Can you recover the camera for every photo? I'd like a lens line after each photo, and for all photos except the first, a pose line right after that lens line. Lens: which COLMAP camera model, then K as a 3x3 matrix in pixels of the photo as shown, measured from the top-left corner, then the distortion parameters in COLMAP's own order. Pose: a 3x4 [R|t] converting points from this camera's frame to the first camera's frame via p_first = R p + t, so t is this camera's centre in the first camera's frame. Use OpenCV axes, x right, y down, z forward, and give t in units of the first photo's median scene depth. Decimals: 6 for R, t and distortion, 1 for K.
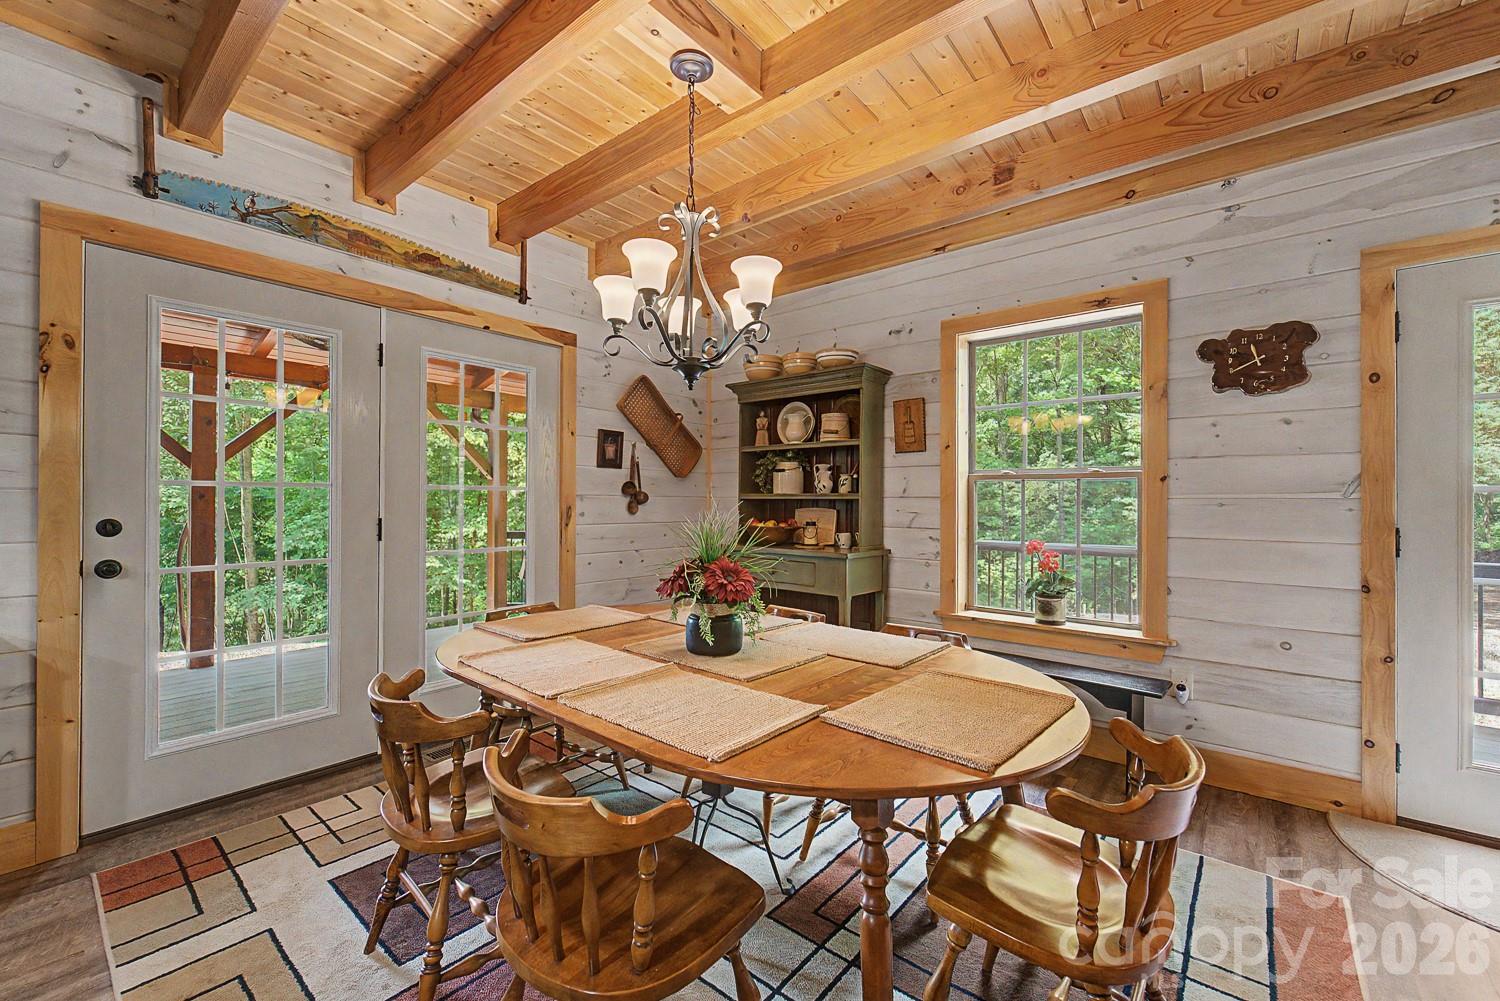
lens RADIAL K [[610.7, 0, 753.7], [0, 610.7, 497.9], [0, 0, 1]] dist [0.000723, -0.001193]
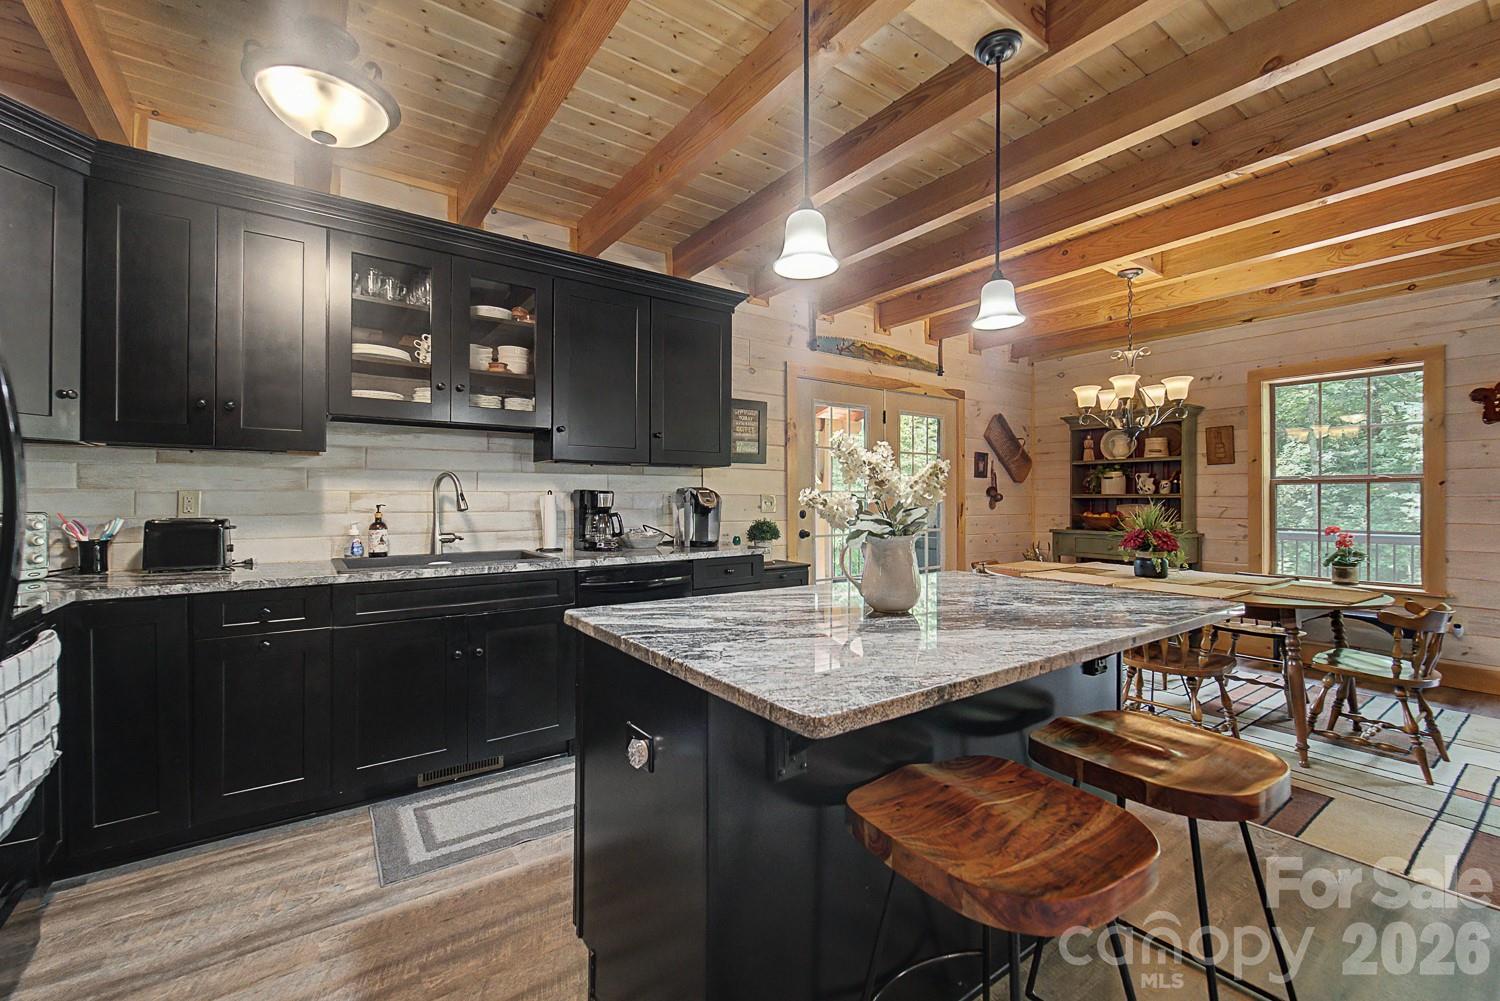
lens RADIAL K [[620.9, 0, 758.4], [0, 620.9, 495.9], [0, 0, 1]] dist [0.007386, -0.004346]
pose [[0.967482, -0.005785, -0.252875, -0.424767], [0.005752, 0.999983, -0.000867, -0.006966], [0.252875, -0.000616, 0.967499, -0.678788]]
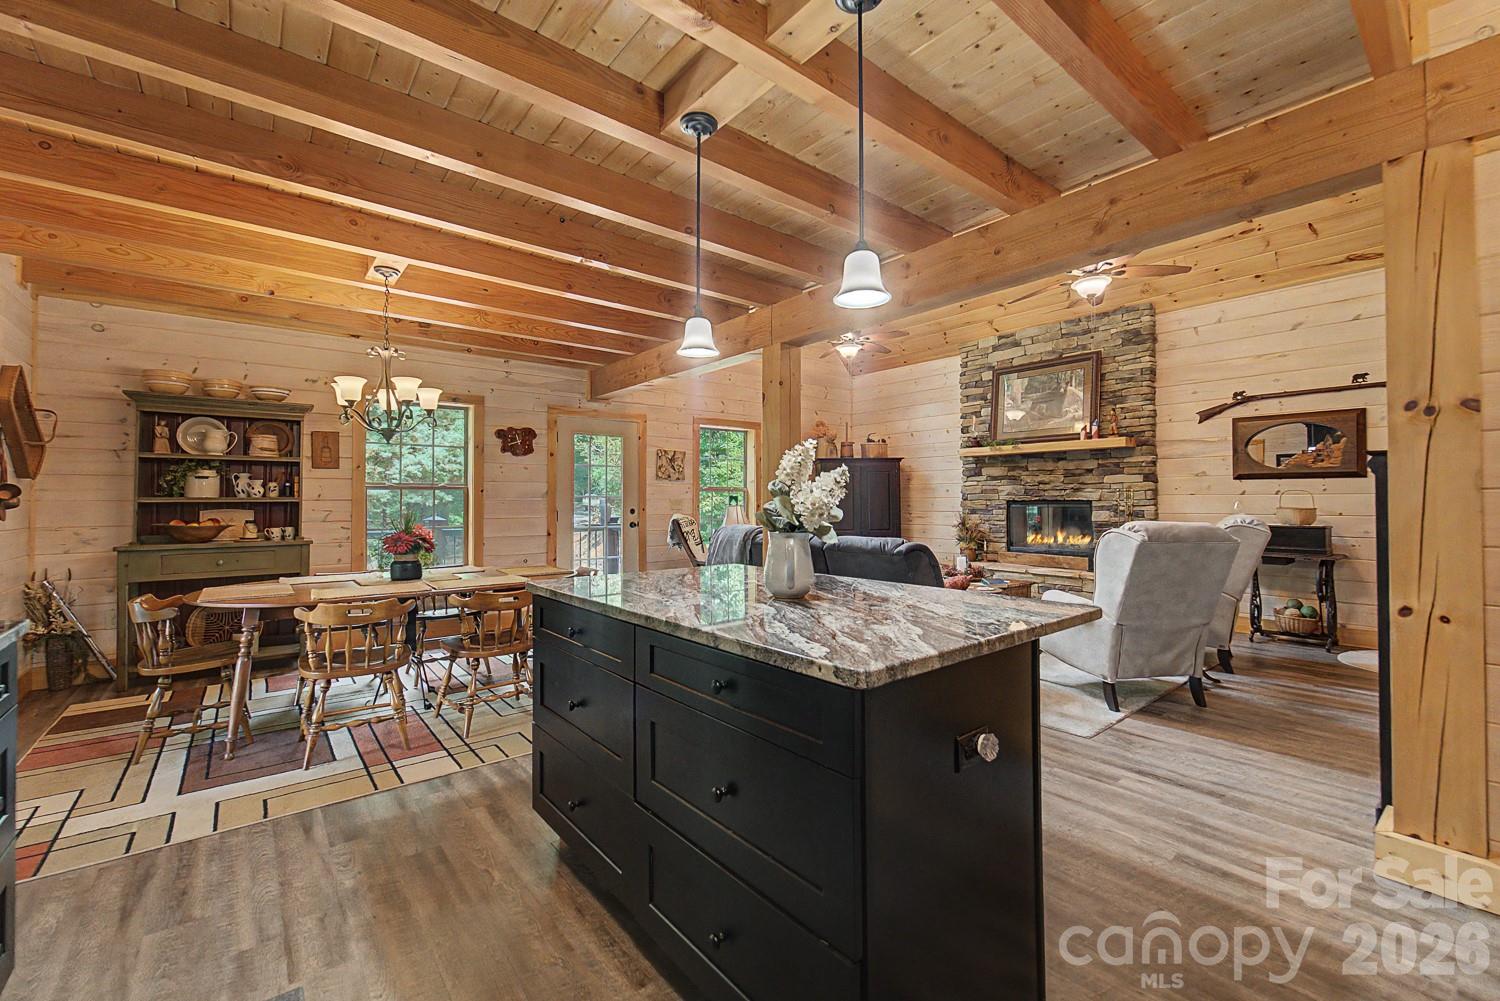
lens RADIAL K [[620.9, 0, 751.5], [0, 620.9, 487.7], [0, 0, 1]] dist [0.007386, -0.004346]
pose [[0.200008, 0.014431, 0.979688, -0.999757], [0.000141, 0.999891, -0.014758, -0.008774], [-0.979794, 0.003090, 0.199984, -0.271293]]
